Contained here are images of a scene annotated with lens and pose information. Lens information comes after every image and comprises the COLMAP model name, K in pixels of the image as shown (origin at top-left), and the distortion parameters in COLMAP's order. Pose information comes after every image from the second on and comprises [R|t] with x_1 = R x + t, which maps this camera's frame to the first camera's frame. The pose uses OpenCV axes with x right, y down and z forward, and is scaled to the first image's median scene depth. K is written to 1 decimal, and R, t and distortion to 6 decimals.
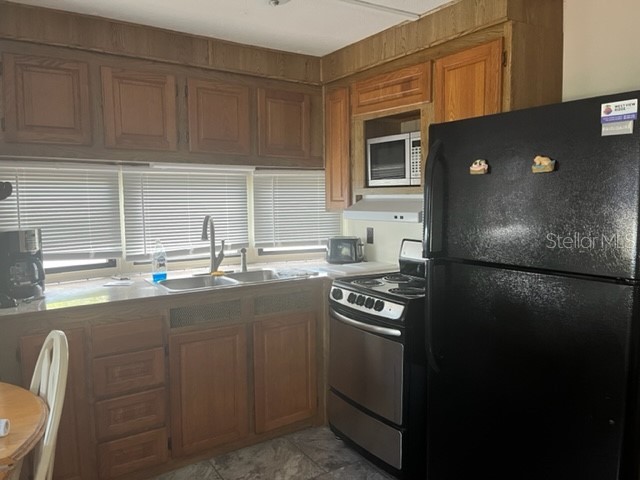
lens RADIAL K [[485.5, 0, 320.4], [0, 485.5, 239.7], [0, 0, 1]] dist [0.059186, -0.085709]
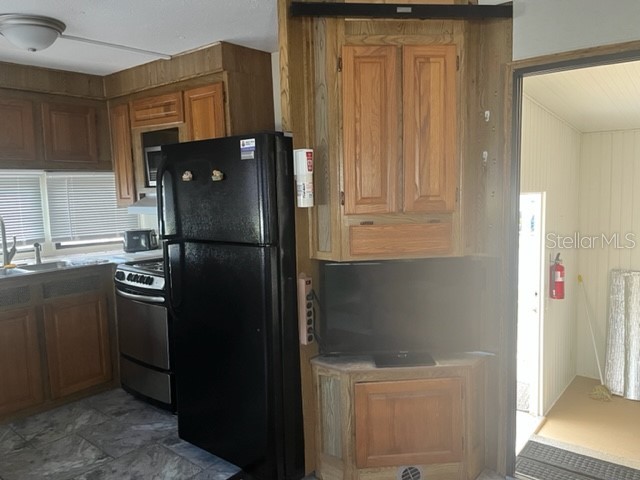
lens RADIAL K [[485.5, 0, 326.4], [0, 485.5, 233.2], [0, 0, 1]] dist [0.059186, -0.085709]
pose [[0.952192, -0.046208, 0.301986, 0.152779], [0.046034, 0.998910, 0.007695, 0.019299], [-0.302013, 0.006575, 0.953281, -0.309231]]
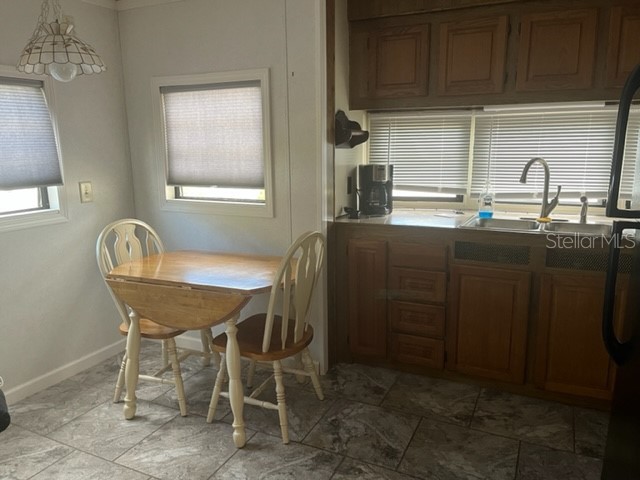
lens RADIAL K [[485.5, 0, 320.1], [0, 485.5, 242.0], [0, 0, 1]] dist [0.059186, -0.085709]
pose [[0.517393, 0.171042, -0.838480, 0.399400], [-0.071168, 0.985028, 0.157021, -0.008217], [0.852783, -0.021569, 0.521820, 0.131691]]
